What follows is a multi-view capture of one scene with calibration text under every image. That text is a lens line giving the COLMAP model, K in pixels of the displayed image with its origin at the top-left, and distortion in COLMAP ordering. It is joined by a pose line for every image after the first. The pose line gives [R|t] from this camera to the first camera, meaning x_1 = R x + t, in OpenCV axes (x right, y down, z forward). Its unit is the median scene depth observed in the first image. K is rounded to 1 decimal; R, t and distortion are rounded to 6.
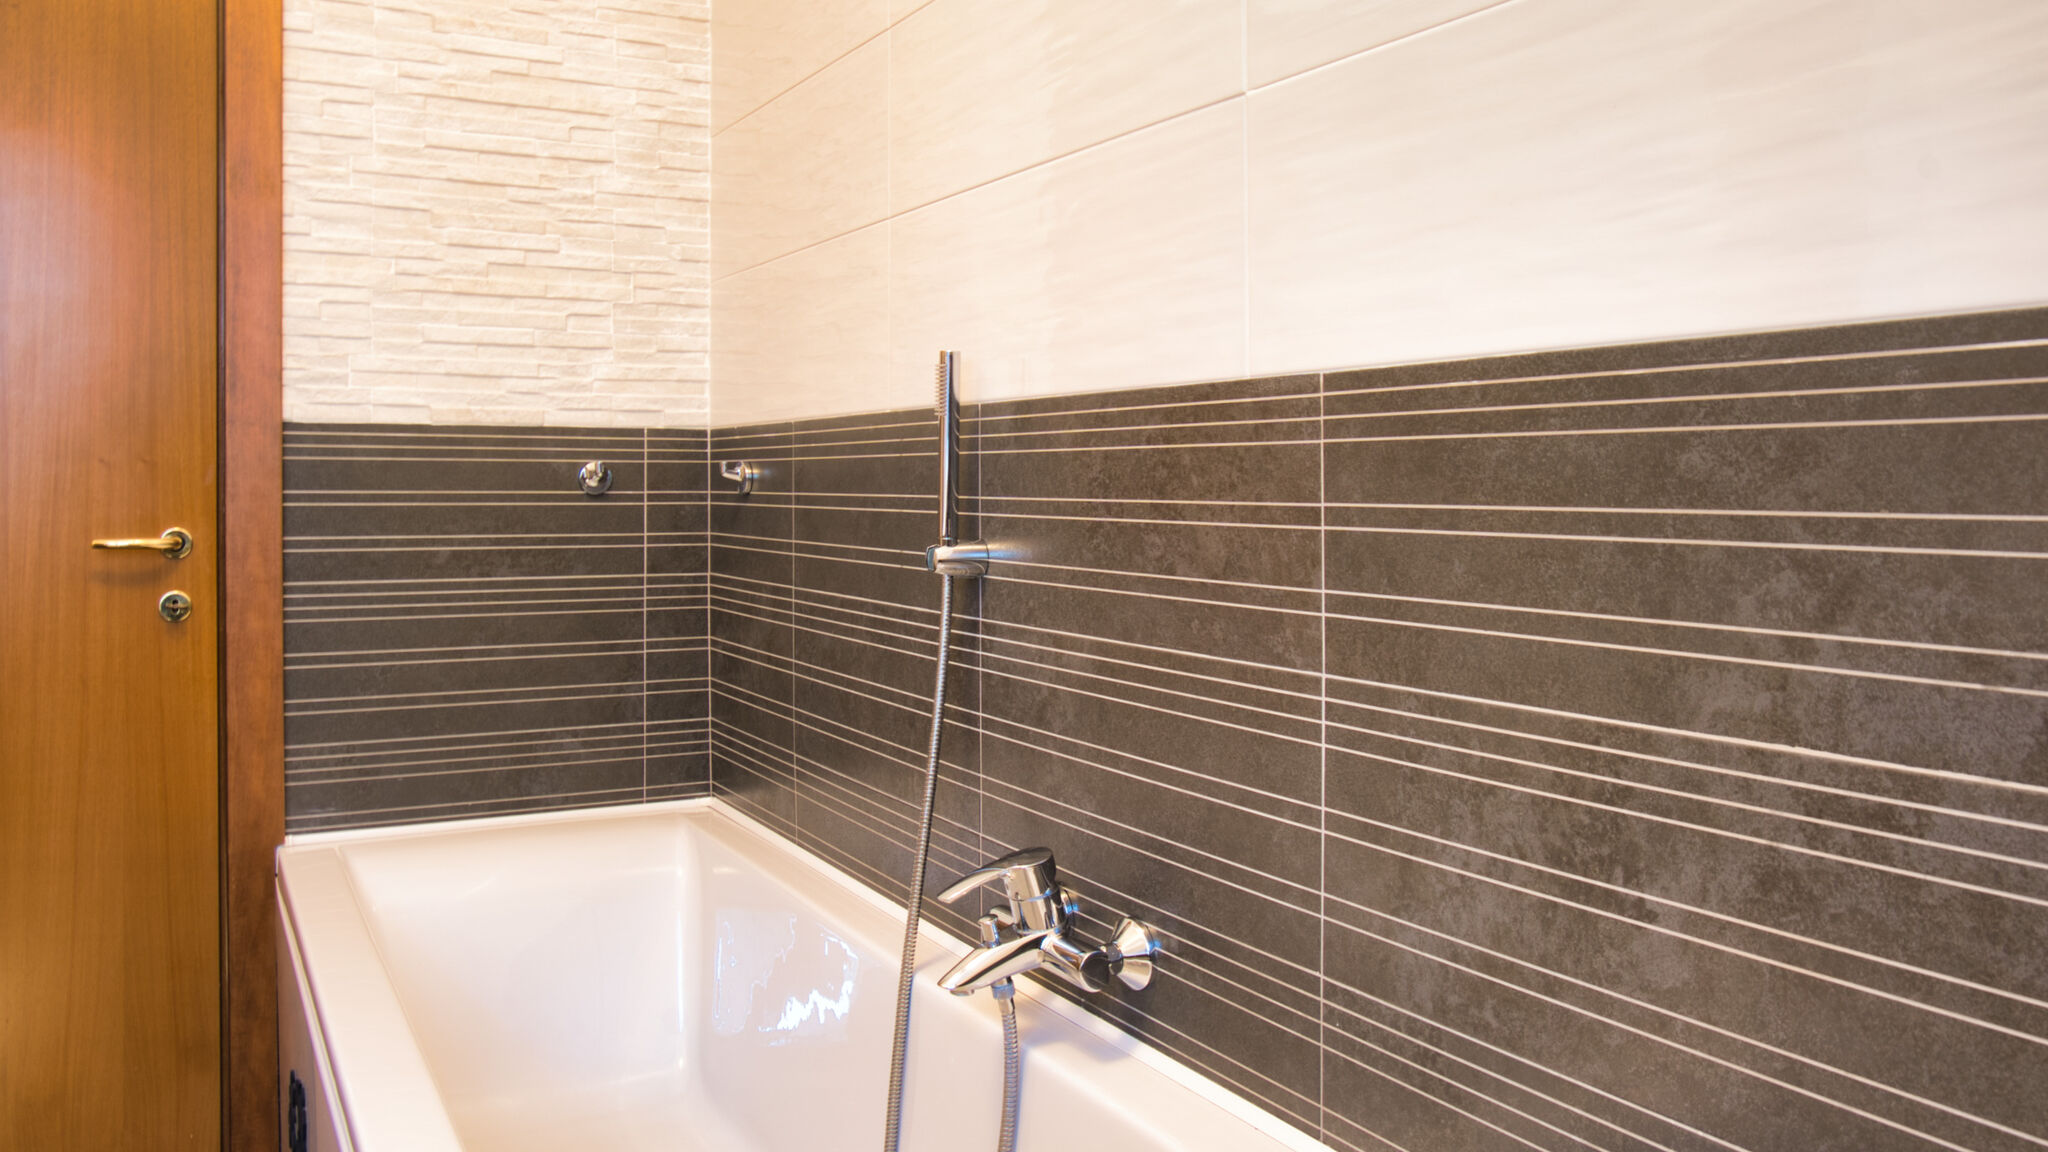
lens RADIAL K [[1547.8, 0, 1023.0], [0, 1547.8, 500.1], [0, 0, 1]] dist [-0.114357, 0.129140]
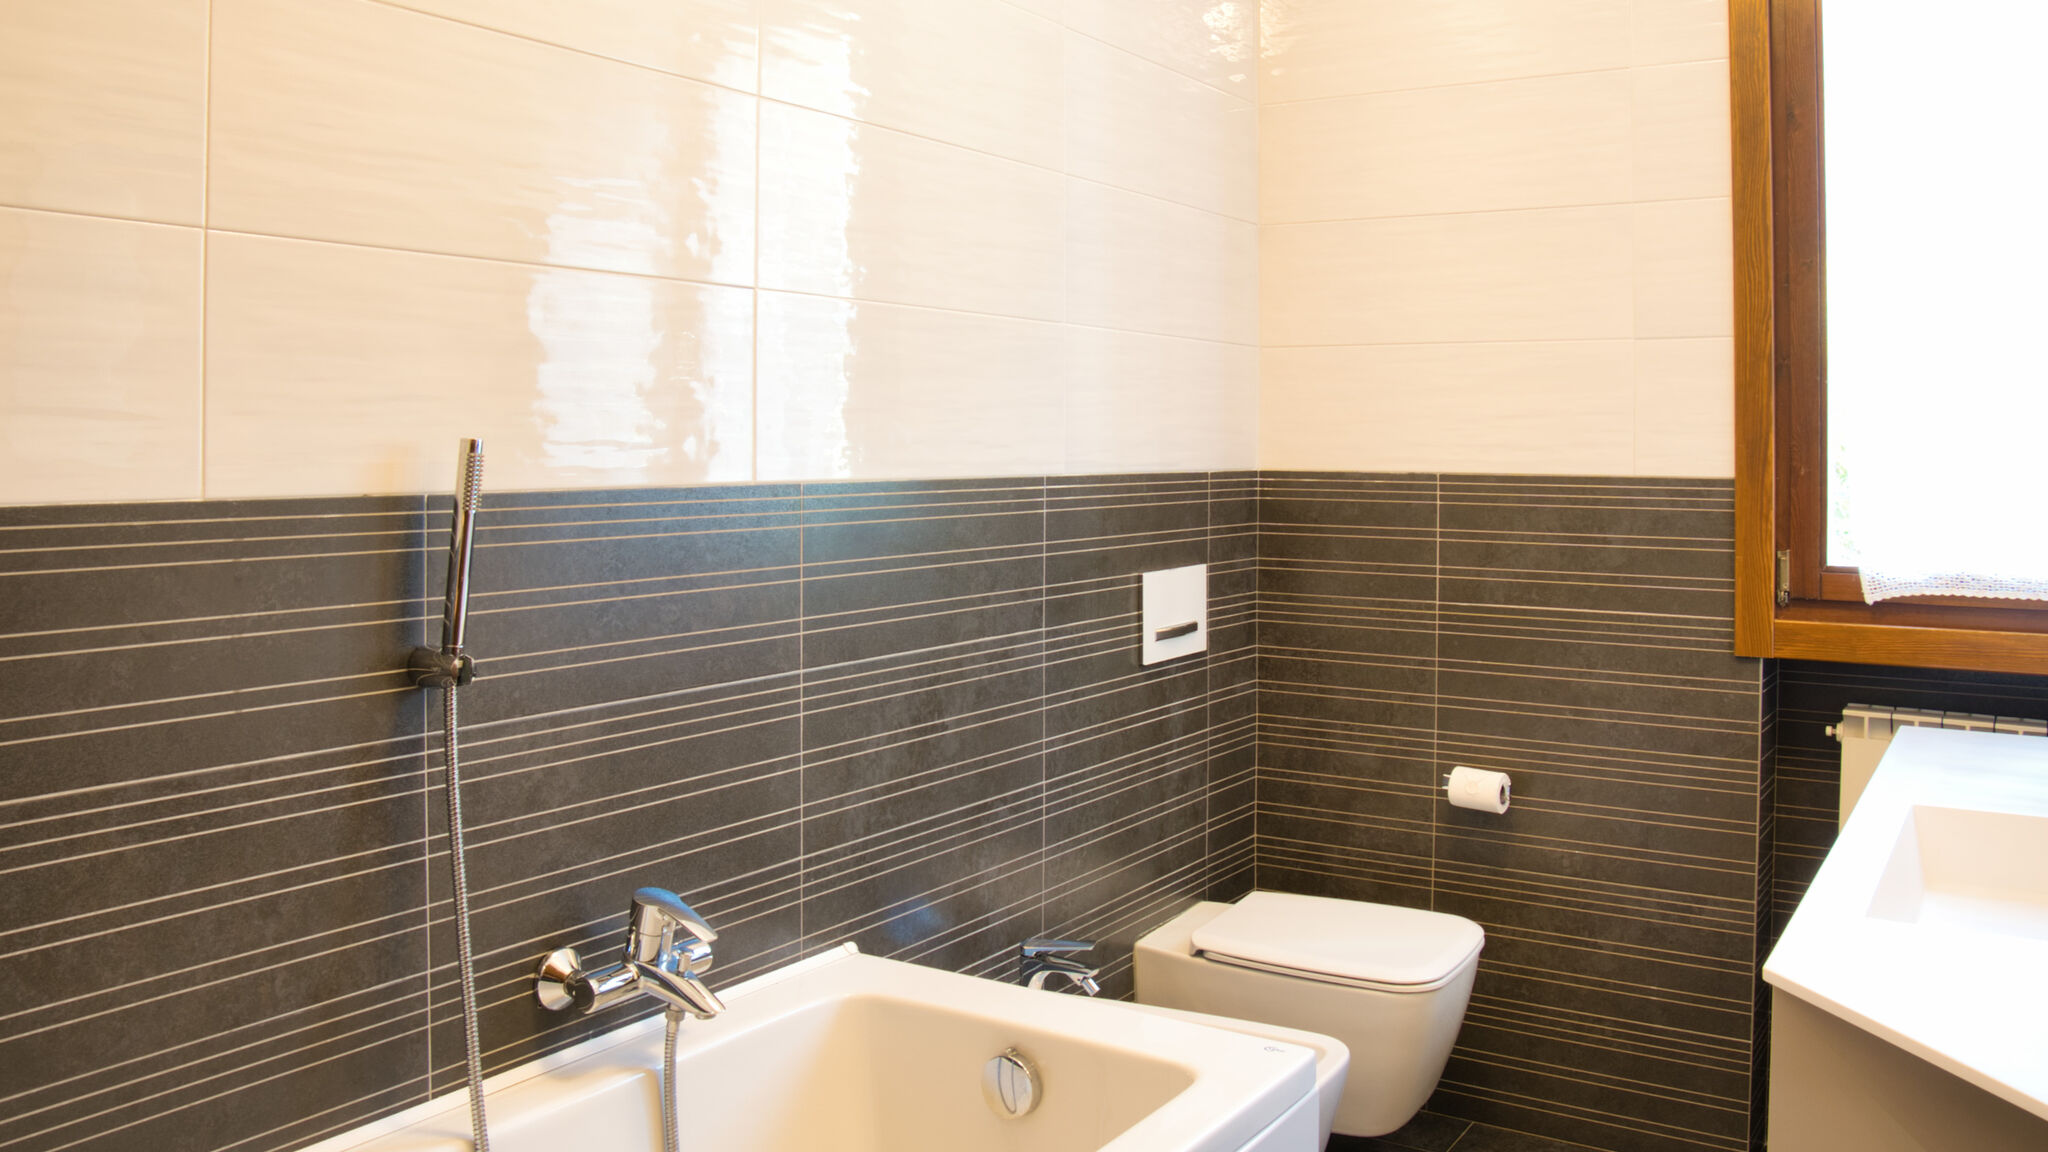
lens RADIAL K [[1687.0, 0, 981.4], [0, 1687.0, 454.3], [0, 0, 1]] dist [-0.127095, 0.097153]
pose [[-0.444074, -0.017358, 0.895822, -1.432413], [0.000592, 0.999806, 0.019666, -0.144774], [-0.895990, 0.009264, -0.443978, 1.578852]]
